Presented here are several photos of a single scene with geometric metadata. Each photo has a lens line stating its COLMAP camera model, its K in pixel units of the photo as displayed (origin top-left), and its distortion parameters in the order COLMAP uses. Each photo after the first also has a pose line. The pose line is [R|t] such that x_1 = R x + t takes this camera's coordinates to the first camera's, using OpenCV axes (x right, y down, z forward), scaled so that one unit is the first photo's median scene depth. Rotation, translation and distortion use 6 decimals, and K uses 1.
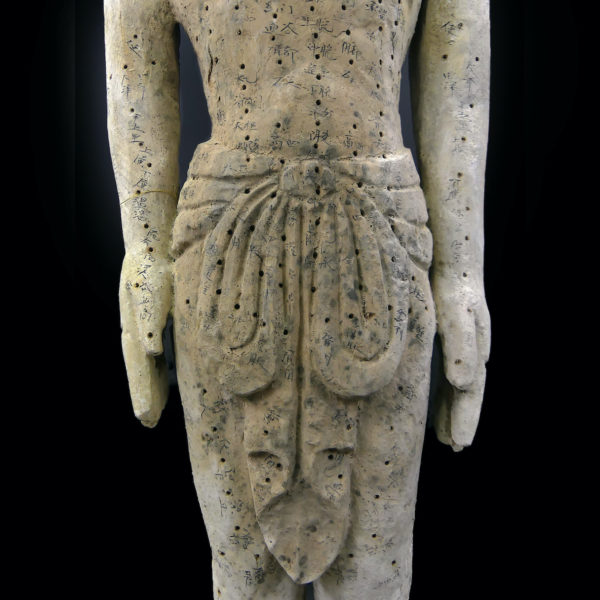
lens RADIAL K [[587.9, 0, 284.6], [0, 587.9, 299.8], [0, 0, 1]] dist [-0.021602, -0.007984]
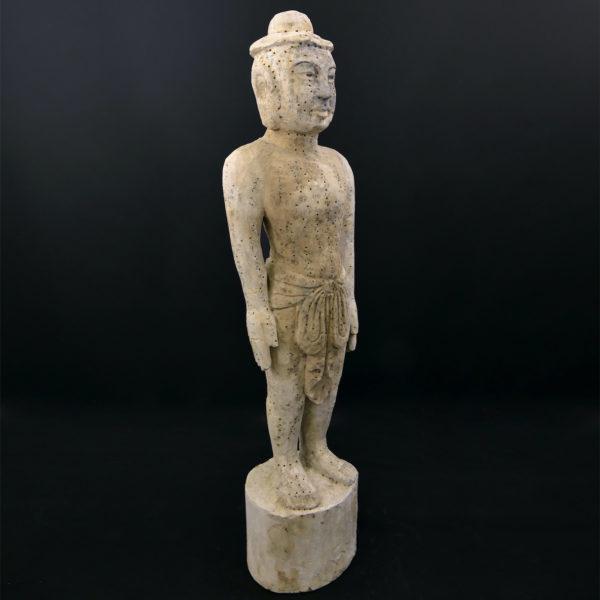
lens RADIAL K [[529.8, 0, 346.9], [0, 529.8, 298.1], [0, 0, 1]] dist [-0.002140, -0.003003]
pose [[0.718830, -0.170601, 0.673927, -1.701019], [-0.008418, 0.967214, 0.253824, -0.805254], [-0.695134, -0.188129, 0.693827, -0.987148]]
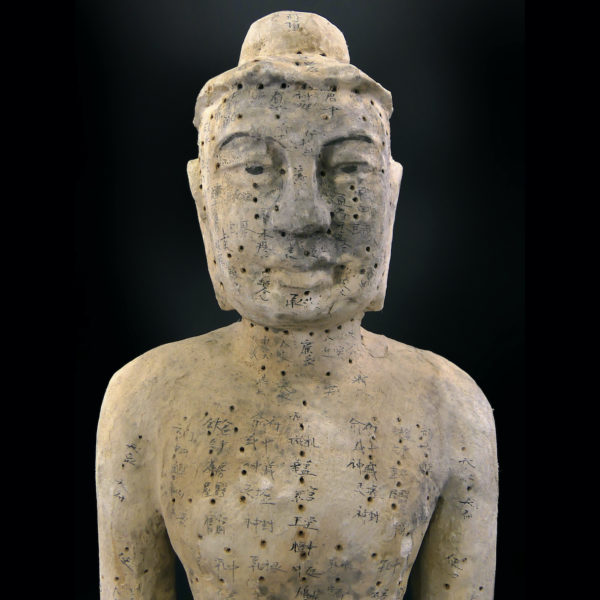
lens RADIAL K [[559.5, 0, 286.1], [0, 559.5, 299.8], [0, 0, 1]] dist [-0.004937, 0.002979]
pose [[0.999520, 0.016925, -0.025937, 0.028737], [-0.014945, 0.997093, 0.074712, -1.039216], [0.027126, -0.074288, 0.996868, 0.124487]]
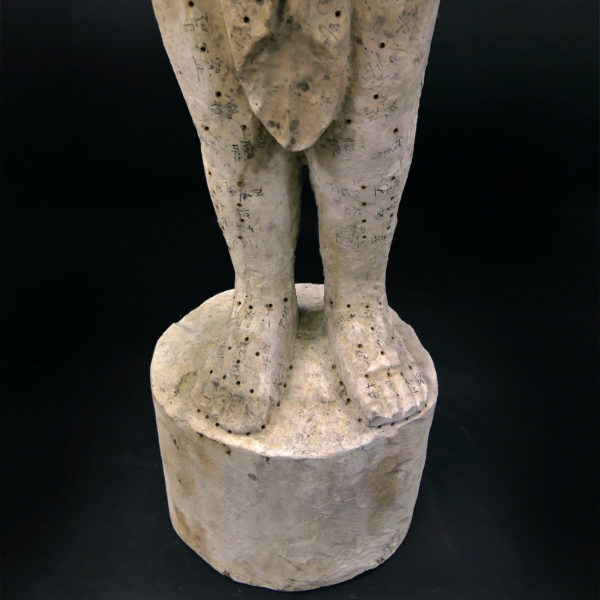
lens RADIAL K [[509.8, 0, 287.3], [0, 509.8, 301.5], [0, 0, 1]] dist [-0.004834, -0.004480]
pose [[0.999406, -0.025976, -0.022632, 0.031421], [0.034181, 0.829858, 0.556926, 0.234850], [0.004315, -0.557369, 0.830253, 0.208239]]
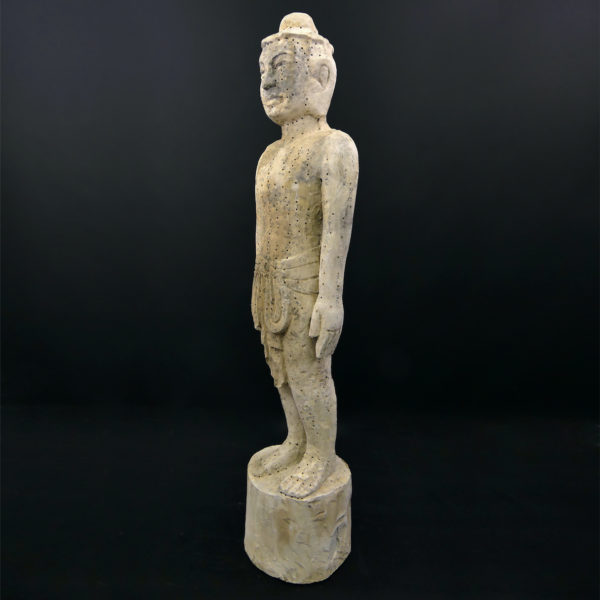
lens RADIAL K [[509.8, 0, 287.3], [0, 509.8, 301.5], [0, 0, 1]] dist [-0.004834, -0.004480]
pose [[0.600217, 0.117315, -0.791187, 2.218336], [0.006600, 0.988425, 0.151568, -0.408592], [0.799810, -0.096195, 0.592495, -0.573009]]
